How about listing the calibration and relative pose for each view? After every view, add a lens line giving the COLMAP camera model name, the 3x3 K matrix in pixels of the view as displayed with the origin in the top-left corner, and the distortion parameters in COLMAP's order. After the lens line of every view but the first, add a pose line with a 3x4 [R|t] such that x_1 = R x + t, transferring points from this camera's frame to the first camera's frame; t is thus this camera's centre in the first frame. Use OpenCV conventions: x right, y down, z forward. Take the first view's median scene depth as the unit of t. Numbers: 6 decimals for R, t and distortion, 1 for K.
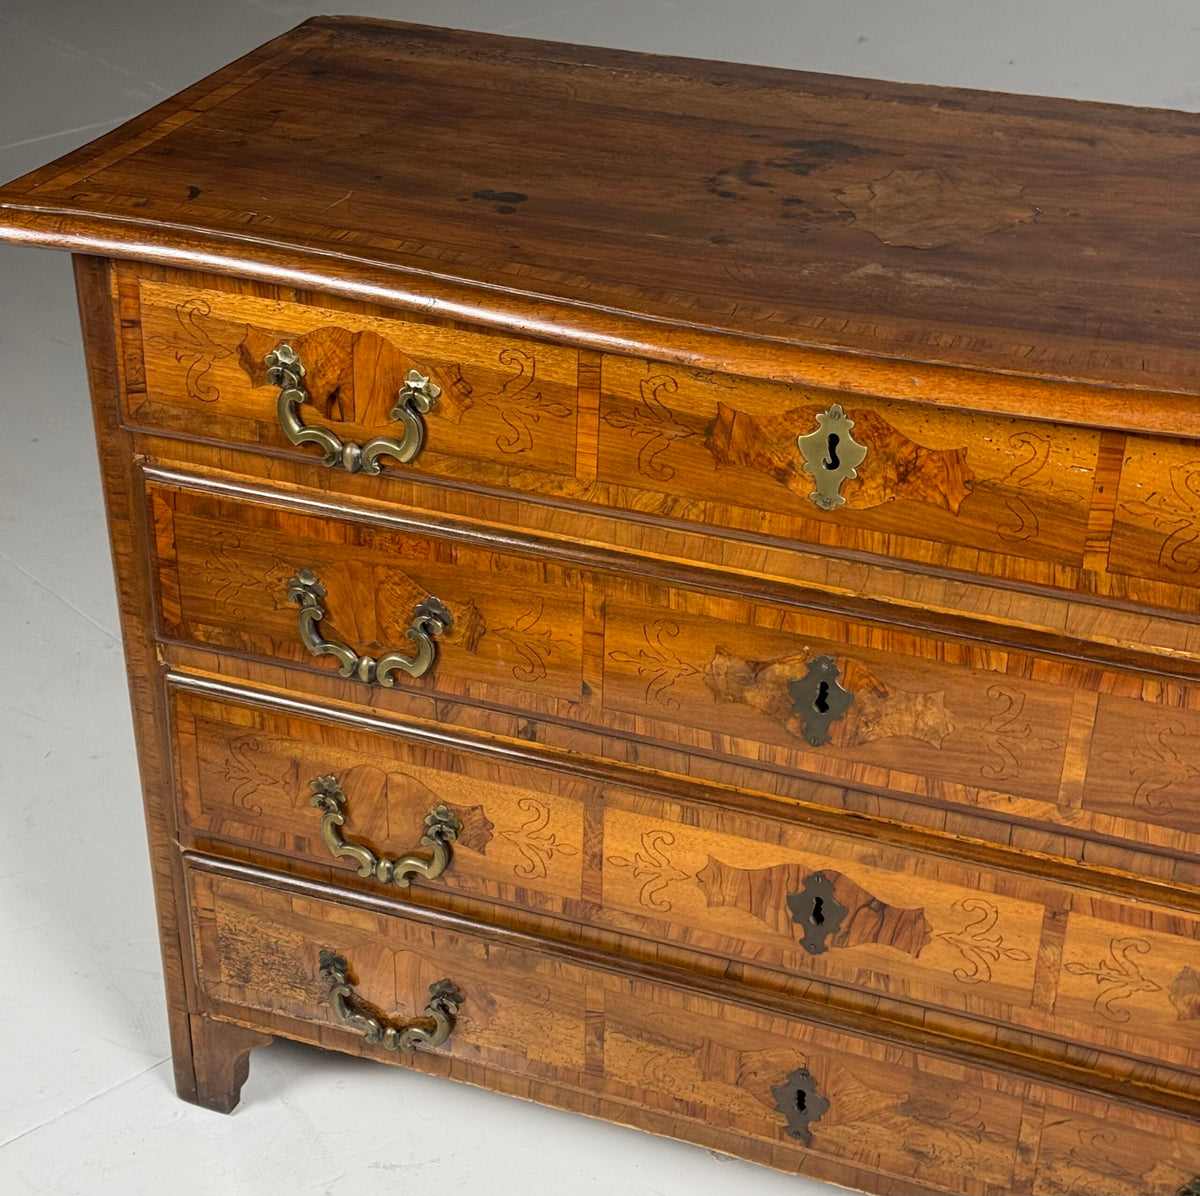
lens RADIAL K [[2241.5, 0, 600.9], [0, 2241.5, 705.1], [0, 0, 1]] dist [0.141258, 0.000000]
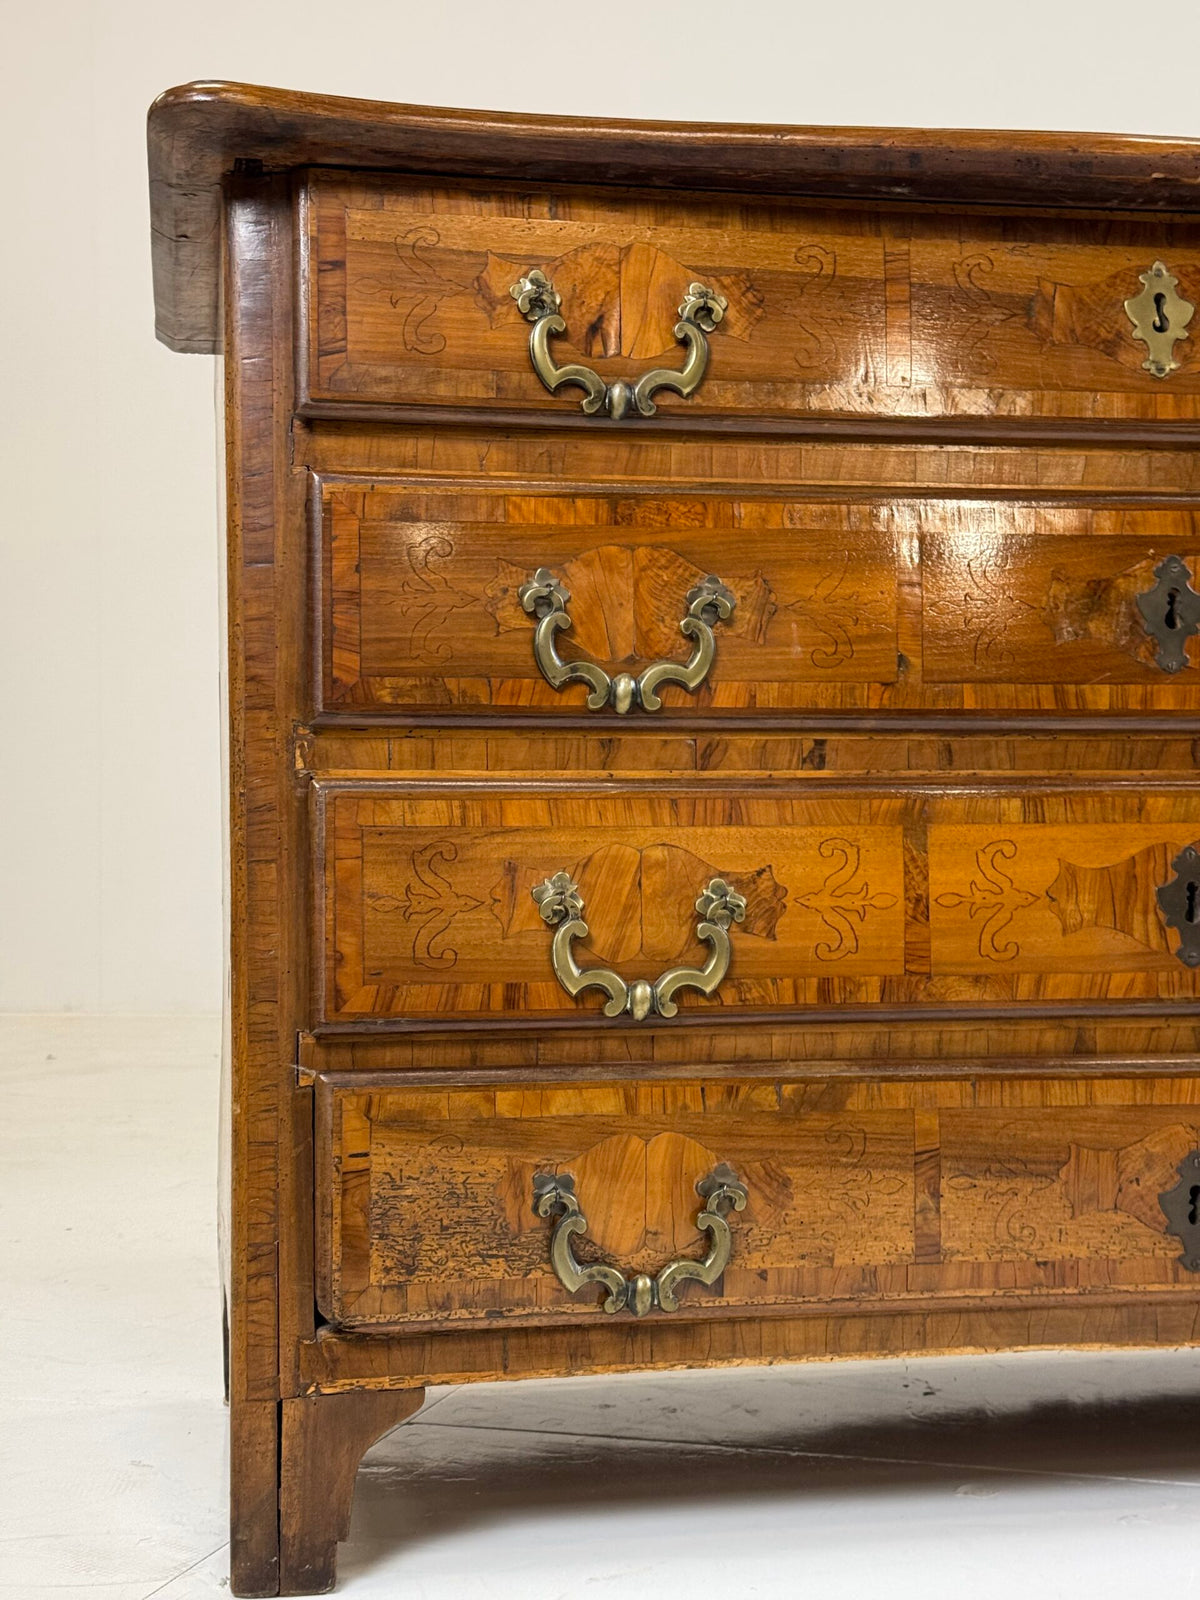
lens RADIAL K [[2250.5, 0, 594.9], [0, 2250.5, 778.9], [0, 0, 1]] dist [0.133435, 0.000000]
pose [[0.851253, 0.004751, 0.524734, -0.547535], [0.292006, 0.826551, -0.481192, 0.401956], [-0.436006, 0.562841, 0.702217, 0.476647]]
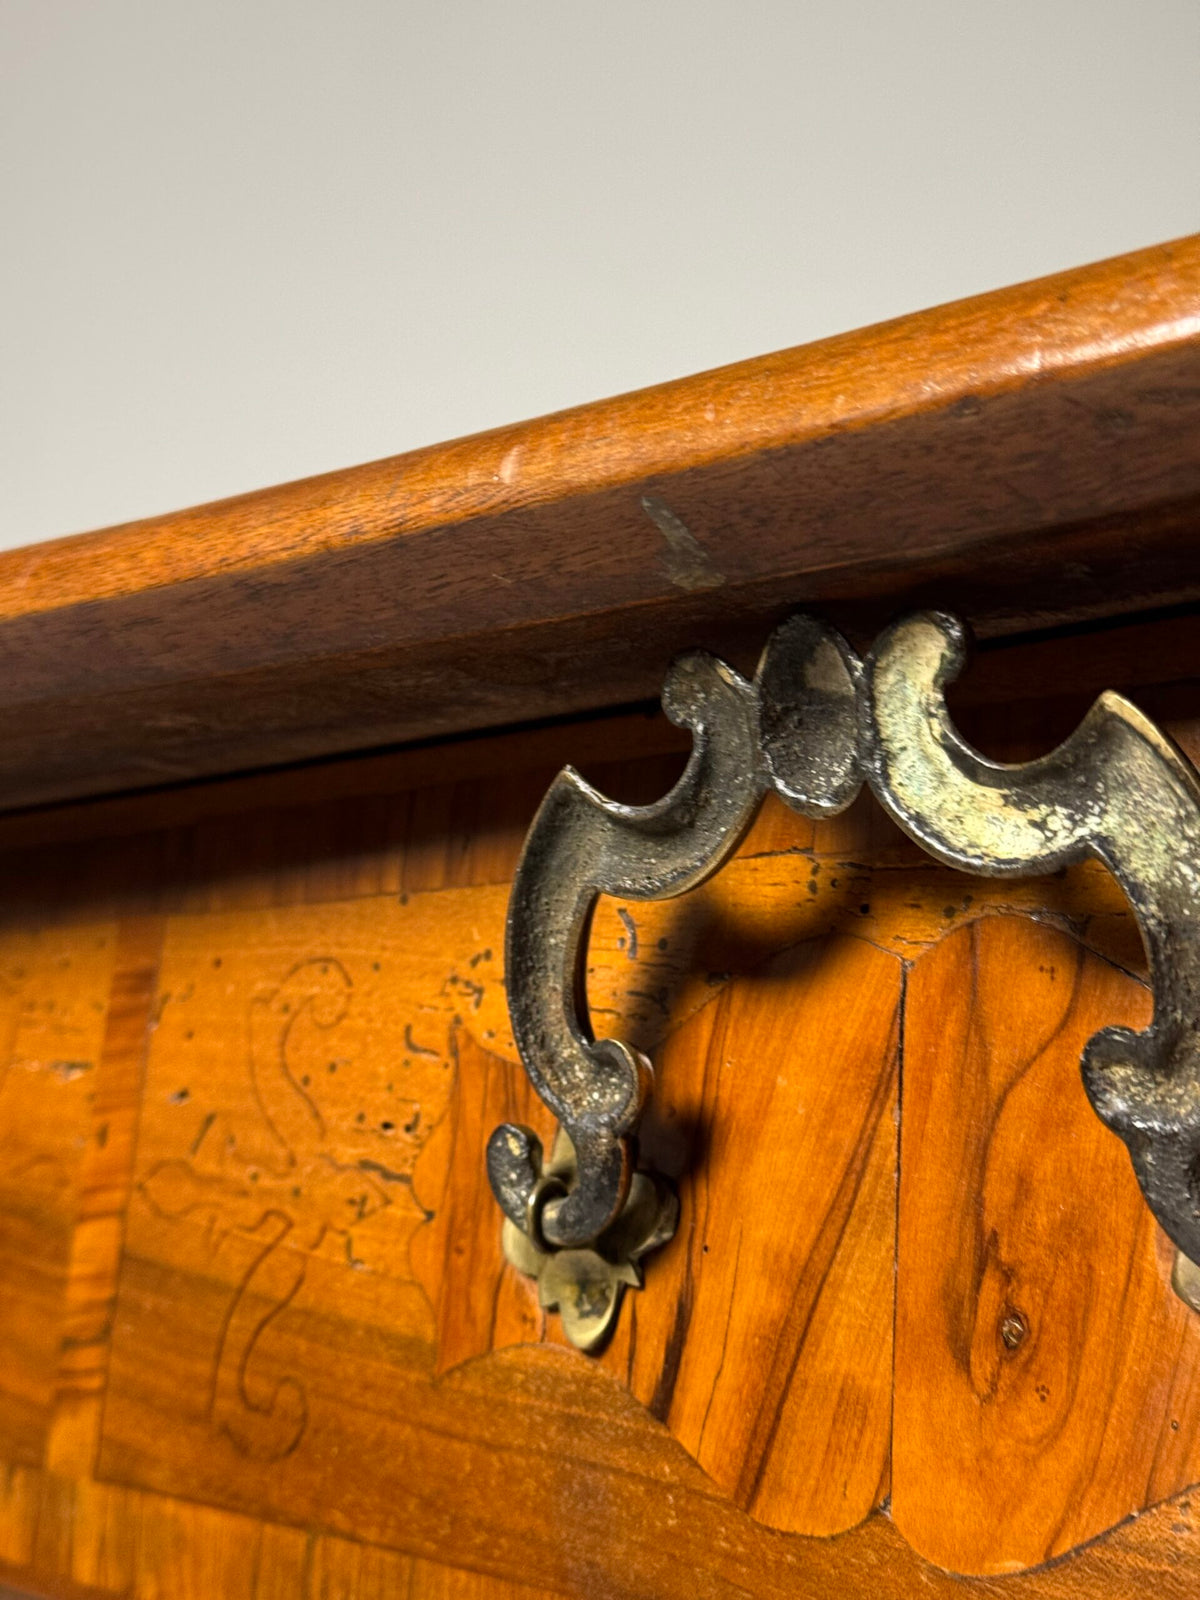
lens RADIAL K [[2250.5, 0, 605.6], [0, 2250.5, 805.0], [0, 0, 1]] dist [0.133435, 0.000000]
pose [[0.905409, -0.034679, -0.423121, 0.340068], [-0.258063, 0.746430, -0.613389, 0.024490], [0.337102, 0.664560, 0.666875, 0.696735]]
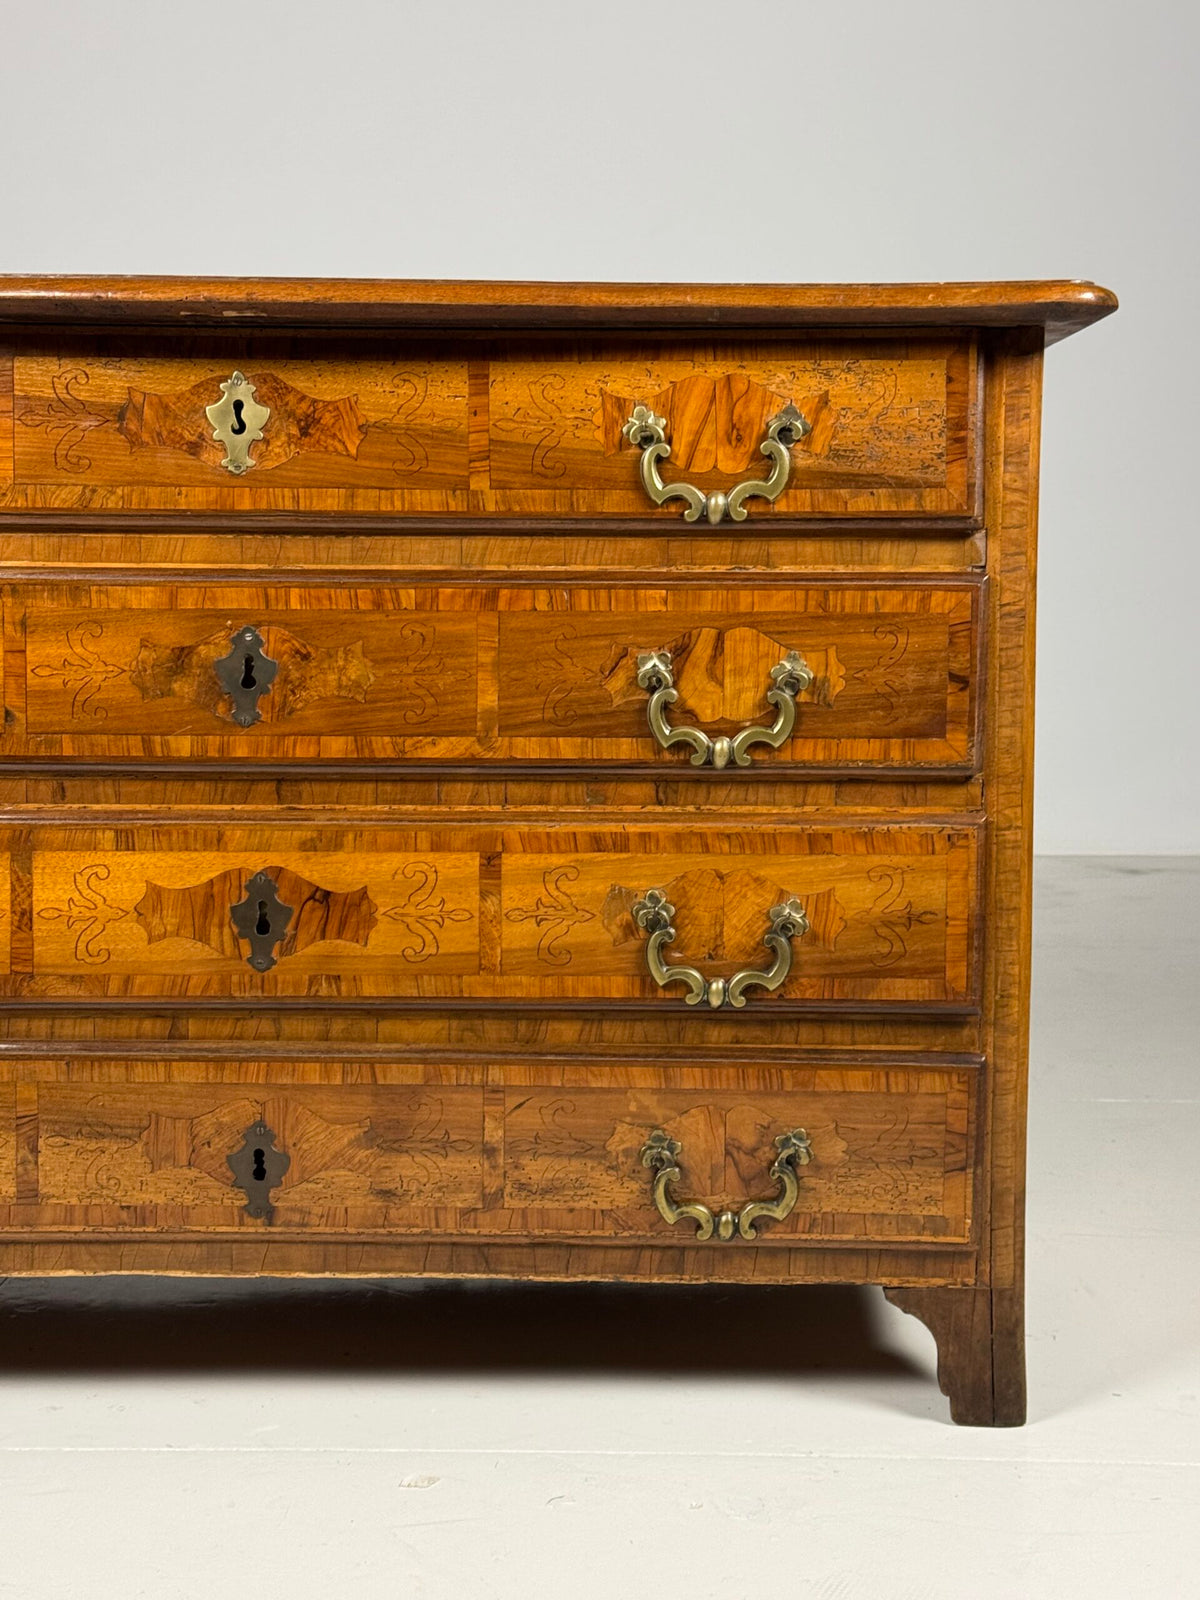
lens RADIAL K [[2250.5, 0, 624.6], [0, 2250.5, 770.9], [0, 0, 1]] dist [0.133435, 0.000000]
pose [[0.940007, -0.031761, 0.339673, -0.094391], [0.185039, 0.883943, -0.429424, 0.504459], [-0.286612, 0.466515, 0.836790, 0.072156]]
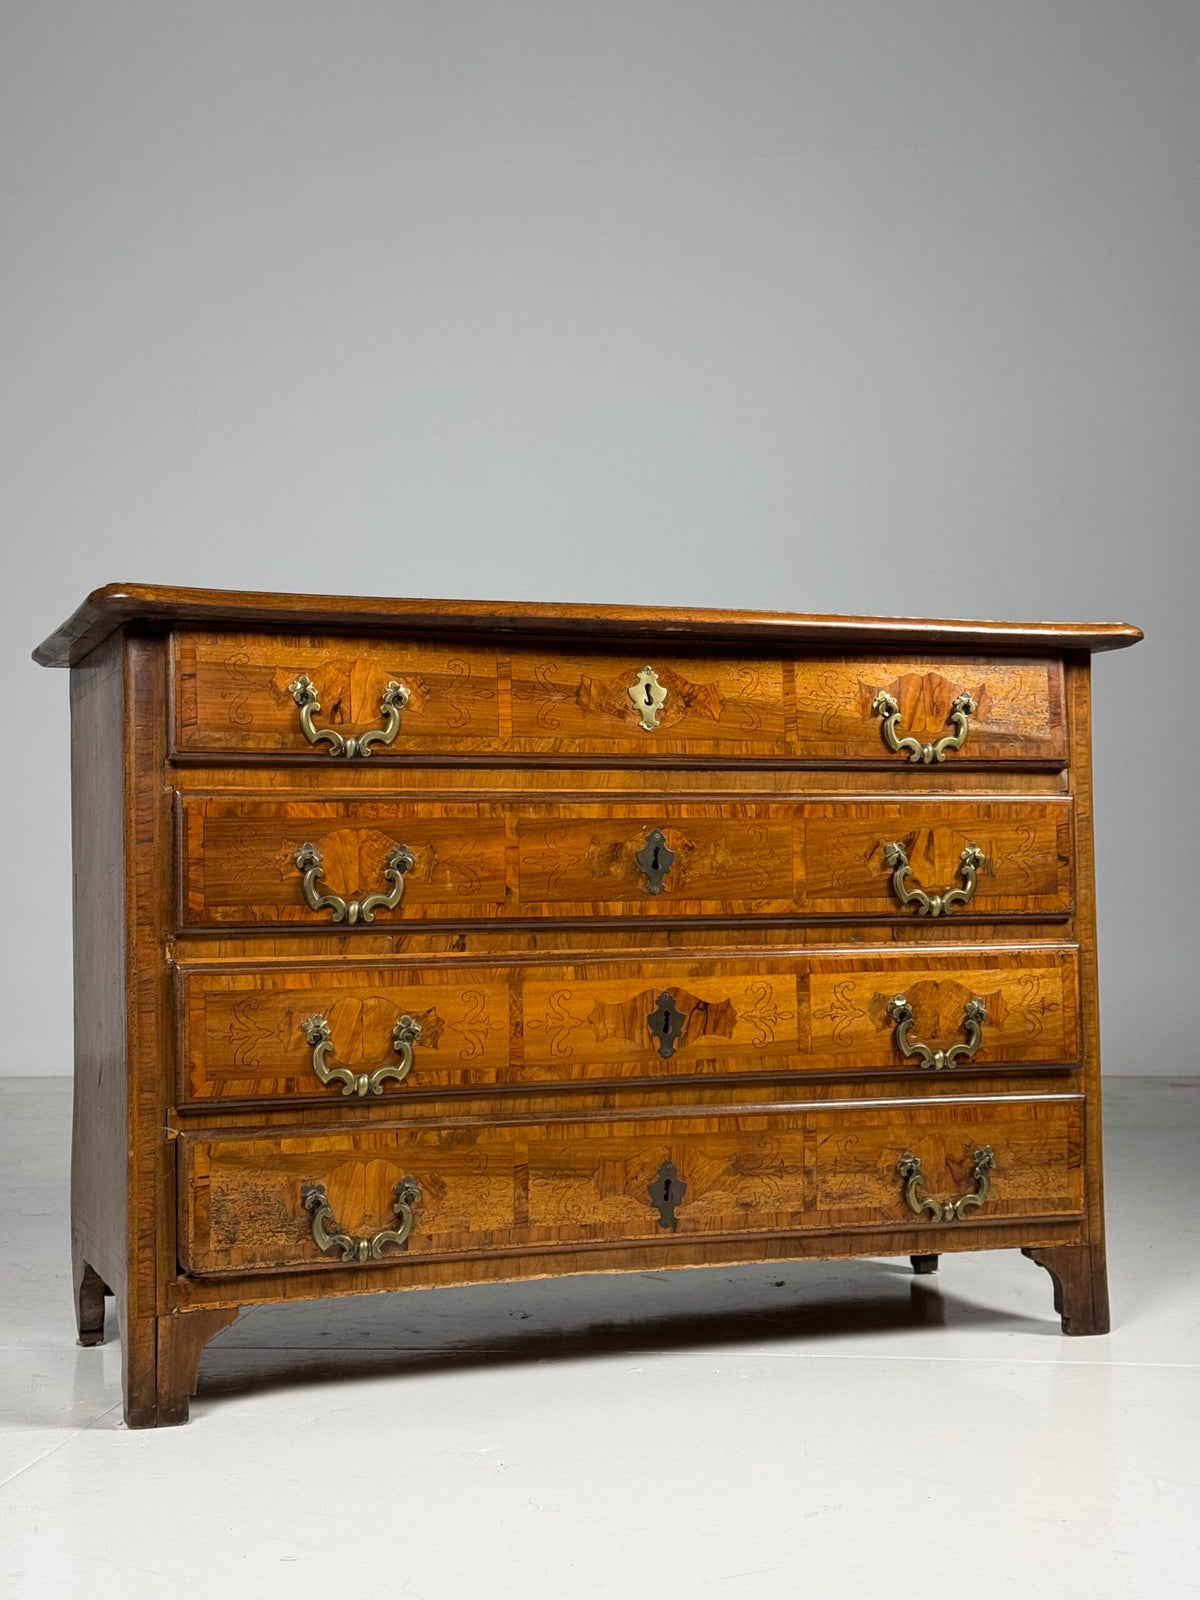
lens RADIAL K [[2250.5, 0, 612.3], [0, 2250.5, 788.4], [0, 0, 1]] dist [0.133435, 0.000000]
pose [[0.748639, 0.016360, 0.662776, -0.954718], [0.372121, 0.817000, -0.440497, 0.626792], [-0.548695, 0.576406, 0.605550, 0.004291]]
